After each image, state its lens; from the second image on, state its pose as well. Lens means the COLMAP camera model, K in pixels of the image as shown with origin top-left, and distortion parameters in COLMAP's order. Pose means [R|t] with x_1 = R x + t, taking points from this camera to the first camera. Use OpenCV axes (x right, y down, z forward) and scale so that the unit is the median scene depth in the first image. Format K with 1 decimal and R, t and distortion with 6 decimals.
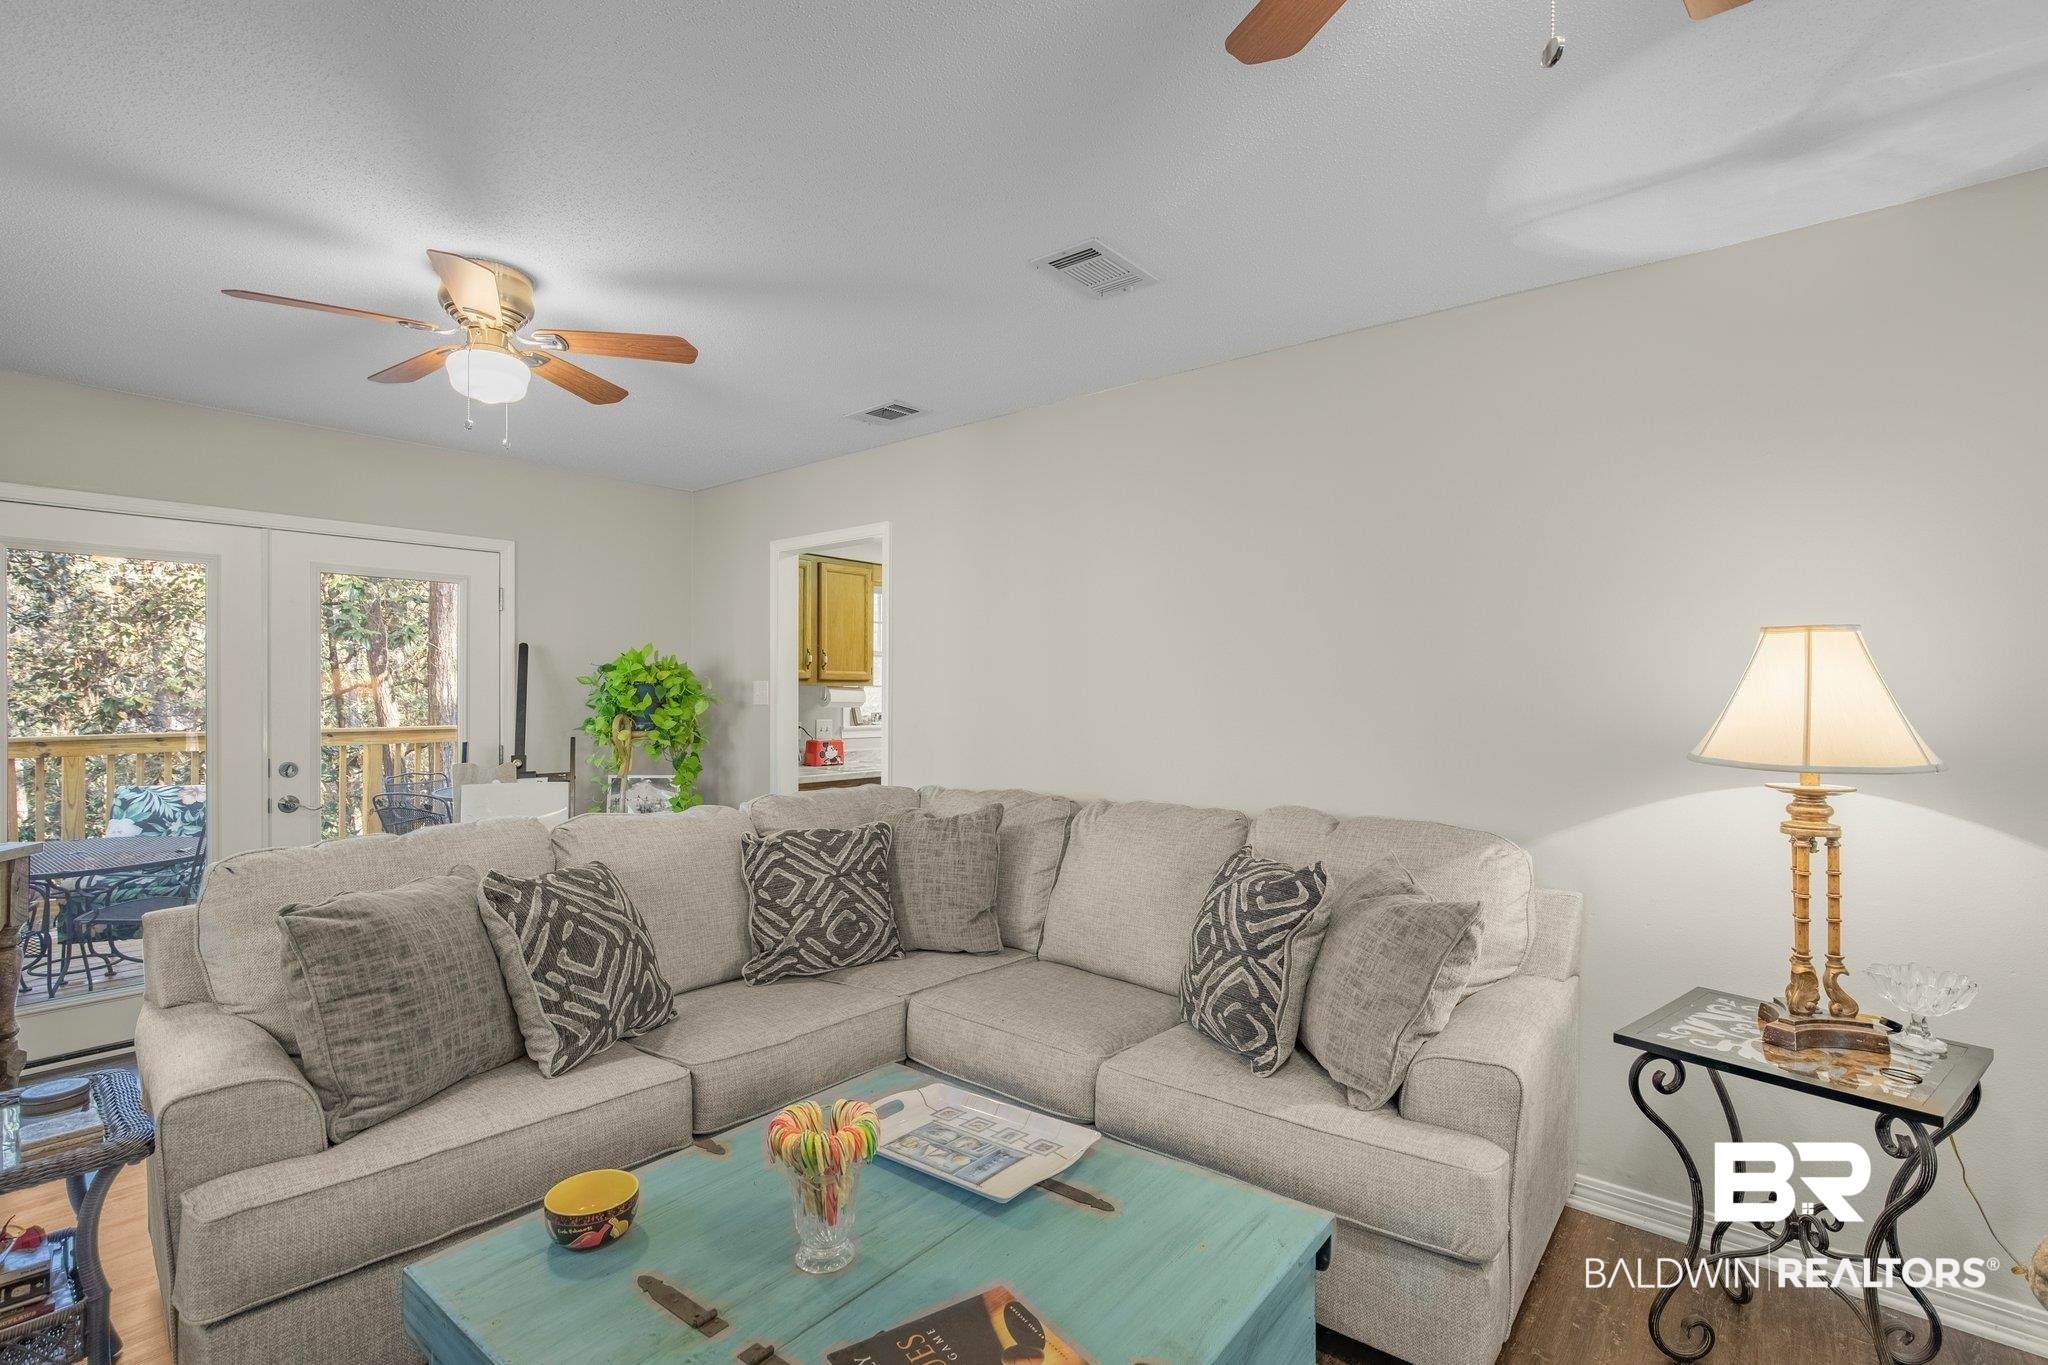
lens RADIAL K [[942.7, 0, 1002.3], [0, 942.7, 704.4], [0, 0, 1]] dist [-0.001527, -0.000364]
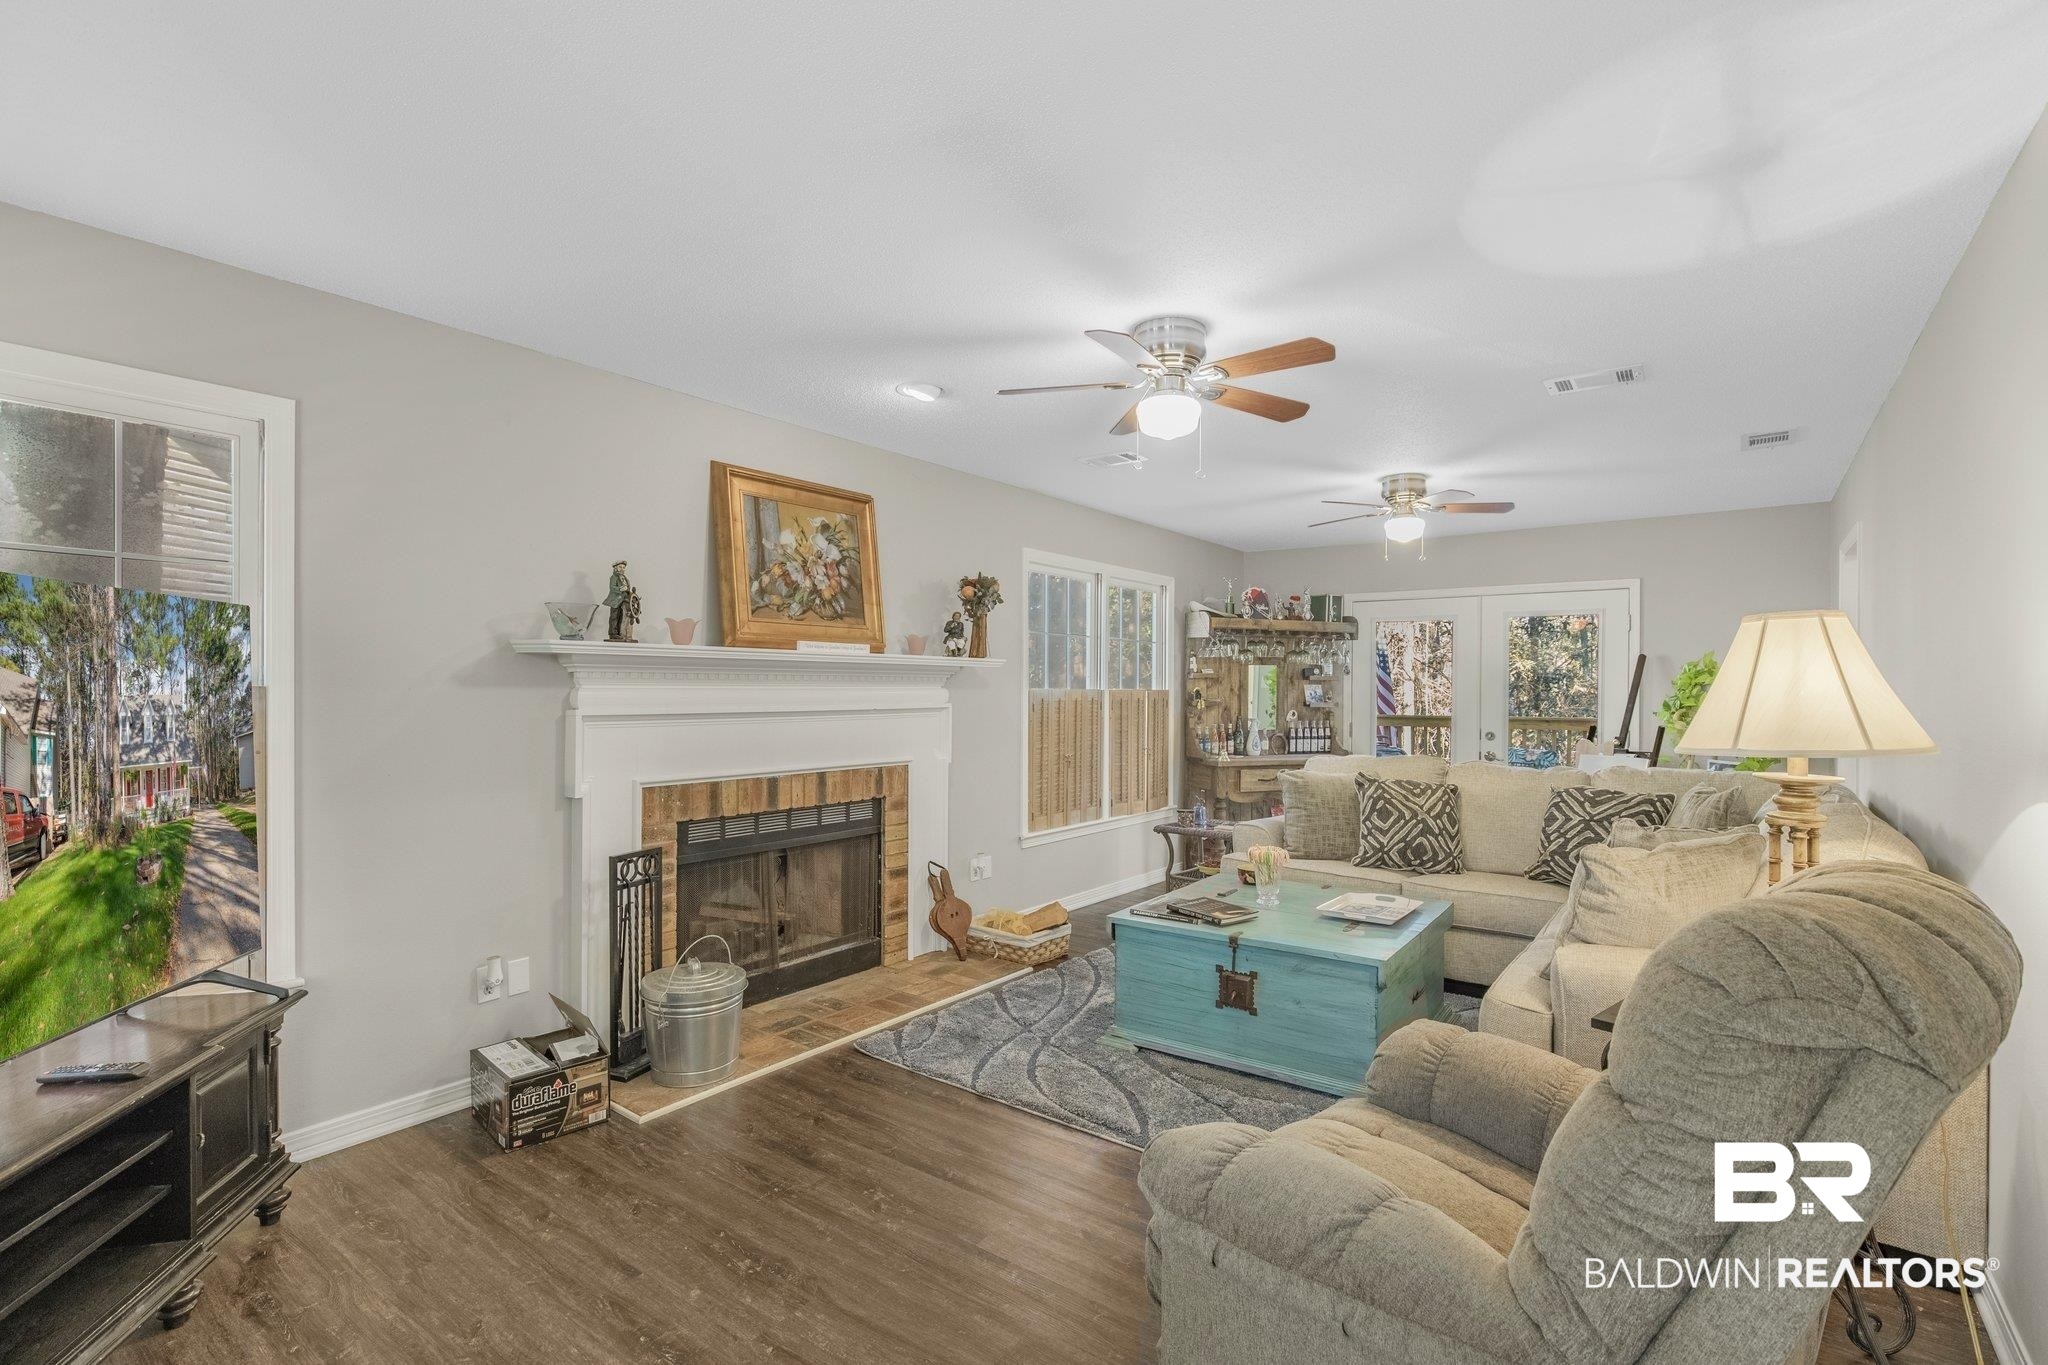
lens RADIAL K [[964.0, 0, 1042.7], [0, 964.0, 701.0], [0, 0, 1]] dist [-0.000440, 0.096731]
pose [[0.071127, 0.009226, -0.997425, 1.252864], [-0.017764, 0.999810, 0.007981, 0.008503], [0.997309, 0.017151, 0.071277, 0.090778]]
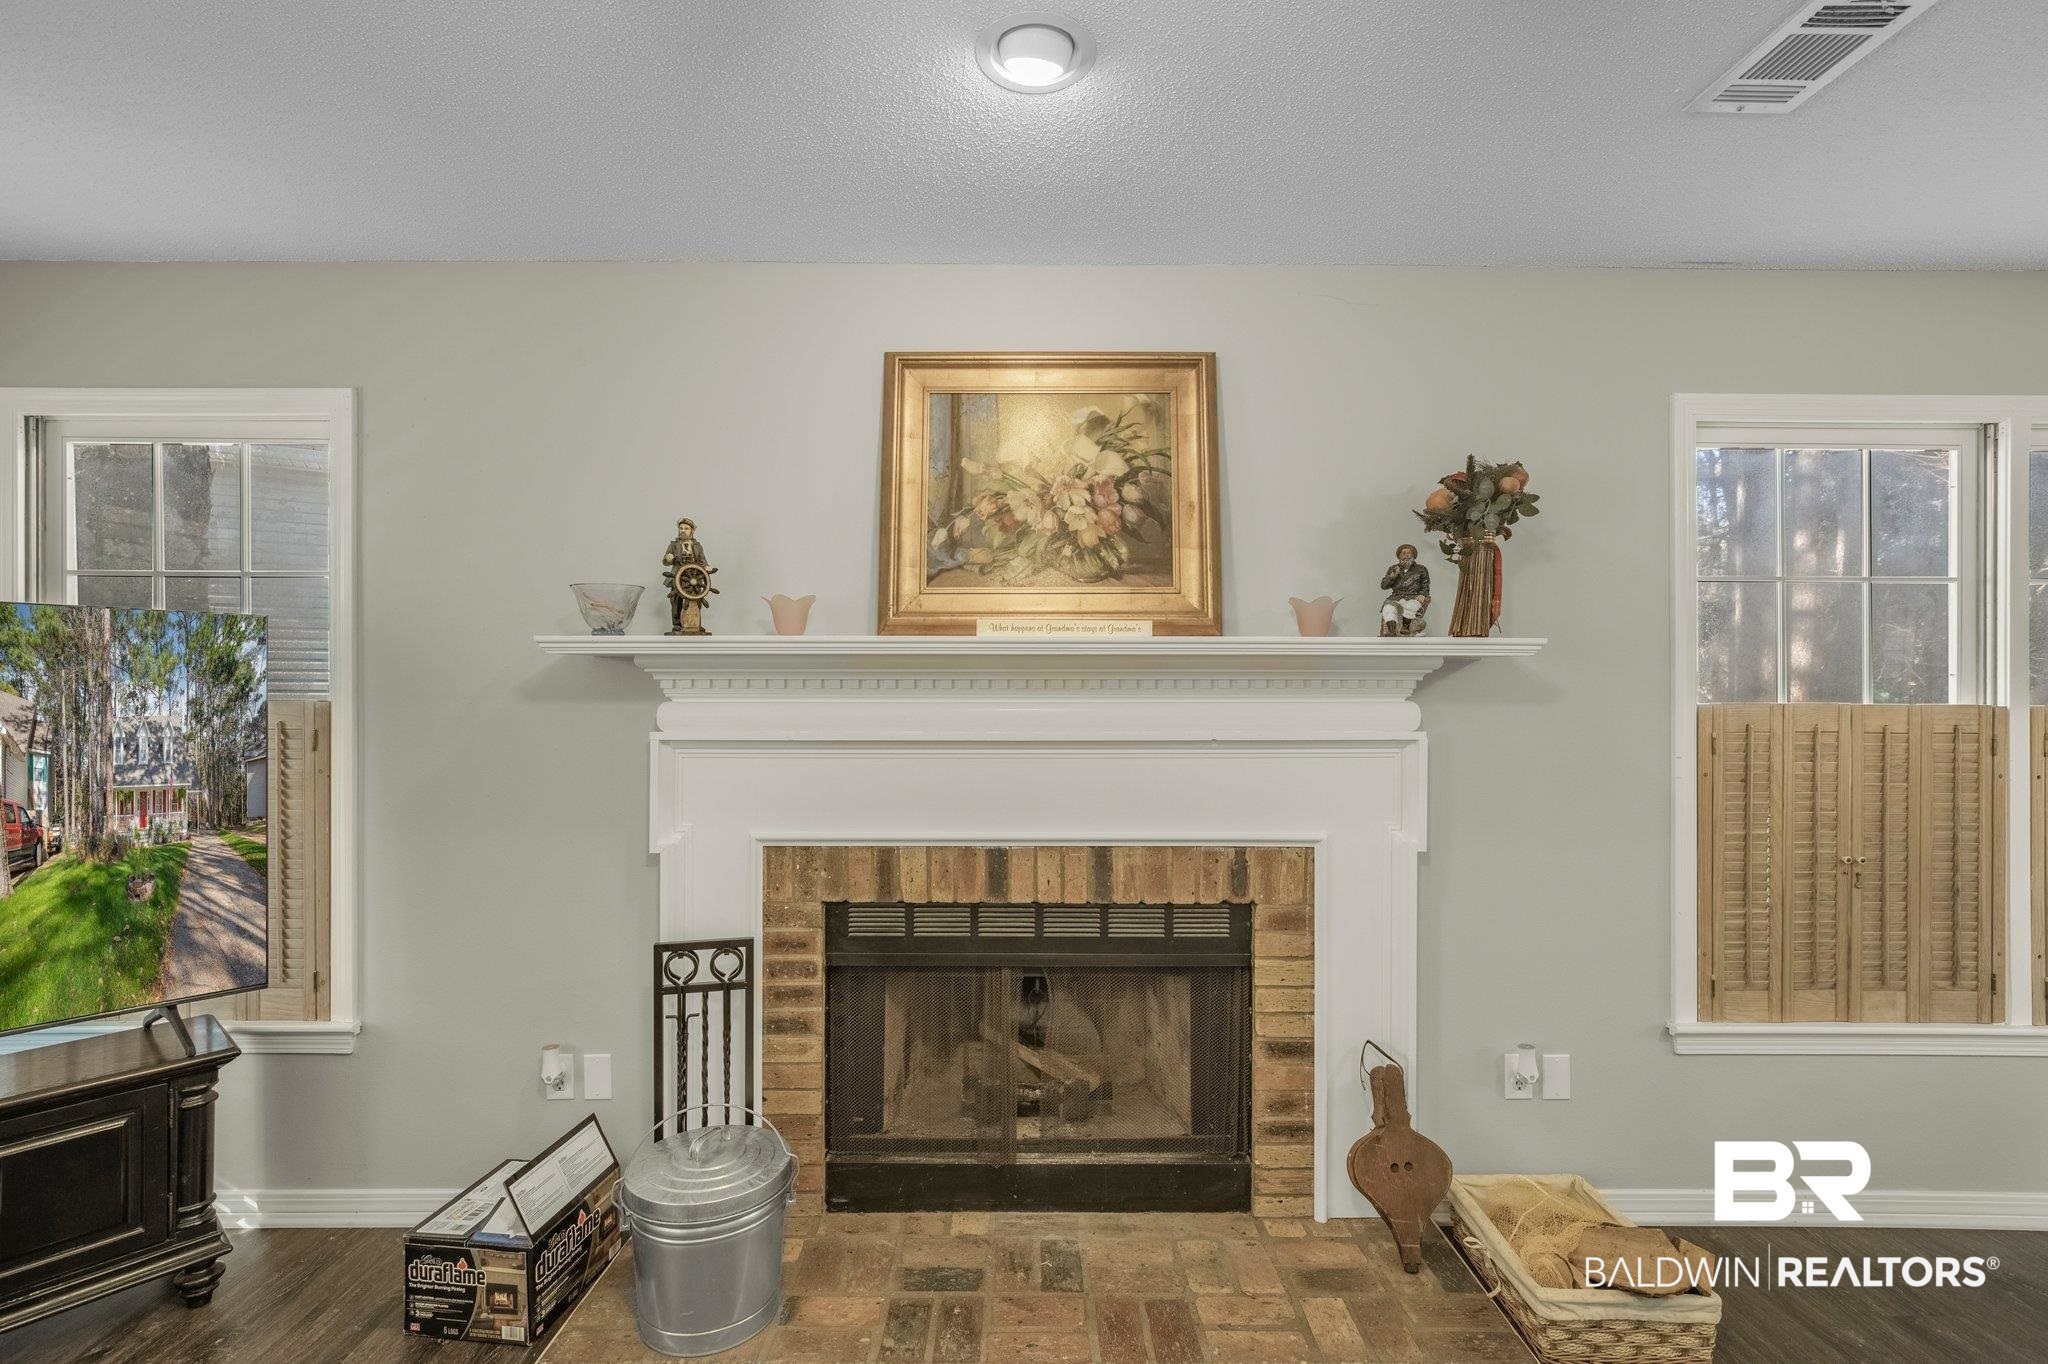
lens RADIAL K [[970.5, 0, 1024.0], [0, 970.5, 682.0], [0, 0, 1]] dist [-0.002833, 0.000603]
pose [[-0.767992, -0.000118, -0.640459, 0.354347], [-0.010926, 0.999857, 0.012917, -0.020955], [0.640366, 0.016918, -0.767883, 0.476617]]
